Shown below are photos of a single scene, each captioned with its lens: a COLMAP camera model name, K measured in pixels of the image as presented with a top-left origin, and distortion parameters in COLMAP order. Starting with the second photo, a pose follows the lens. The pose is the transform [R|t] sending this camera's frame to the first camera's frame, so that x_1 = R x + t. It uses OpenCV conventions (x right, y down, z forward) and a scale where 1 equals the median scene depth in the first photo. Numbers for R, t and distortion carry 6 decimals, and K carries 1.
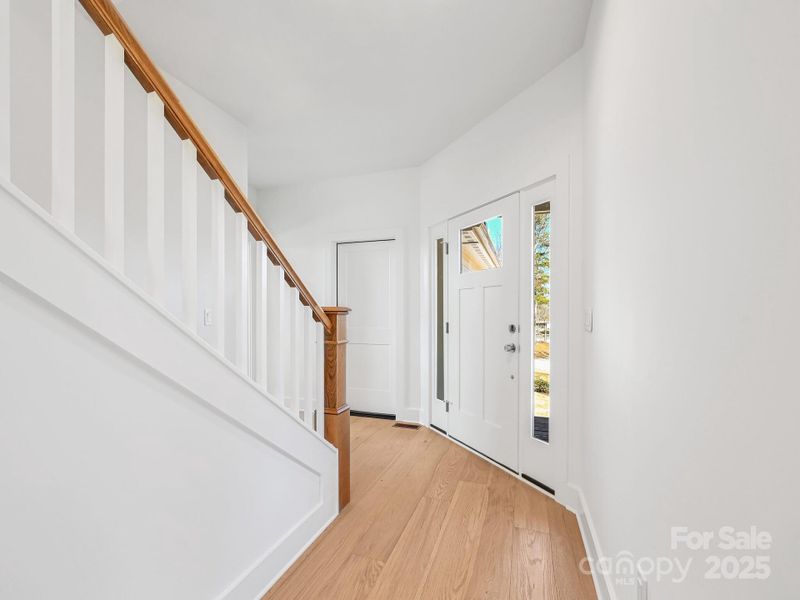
lens RADIAL K [[364.4, 0, 396.0], [0, 364.4, 299.2], [0, 0, 1]] dist [0.000414, -0.000044]
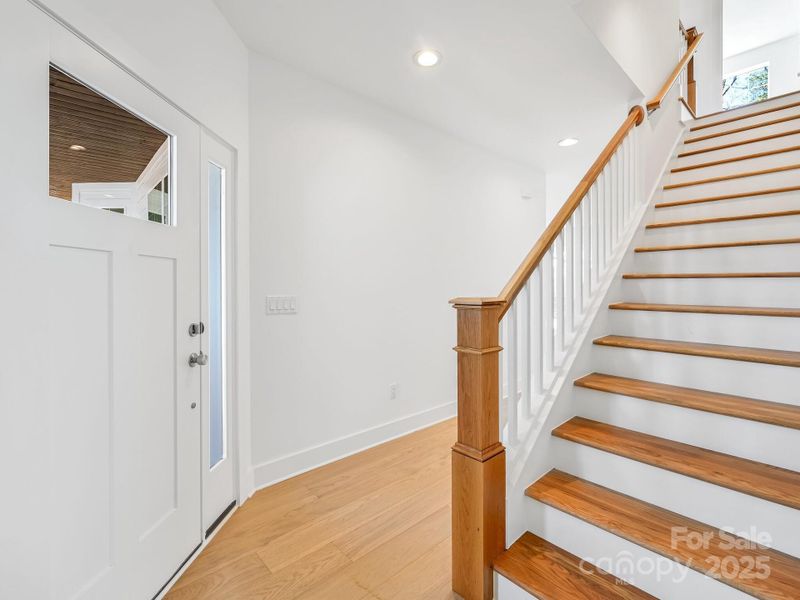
lens RADIAL K [[364.4, 0, 396.0], [0, 364.4, 299.2], [0, 0, 1]] dist [0.000414, -0.000044]
pose [[-0.880837, -0.000151, 0.473420, -0.334183], [-0.007930, 0.999864, -0.014437, 0.038154], [-0.473354, -0.016471, -0.880718, 1.582004]]
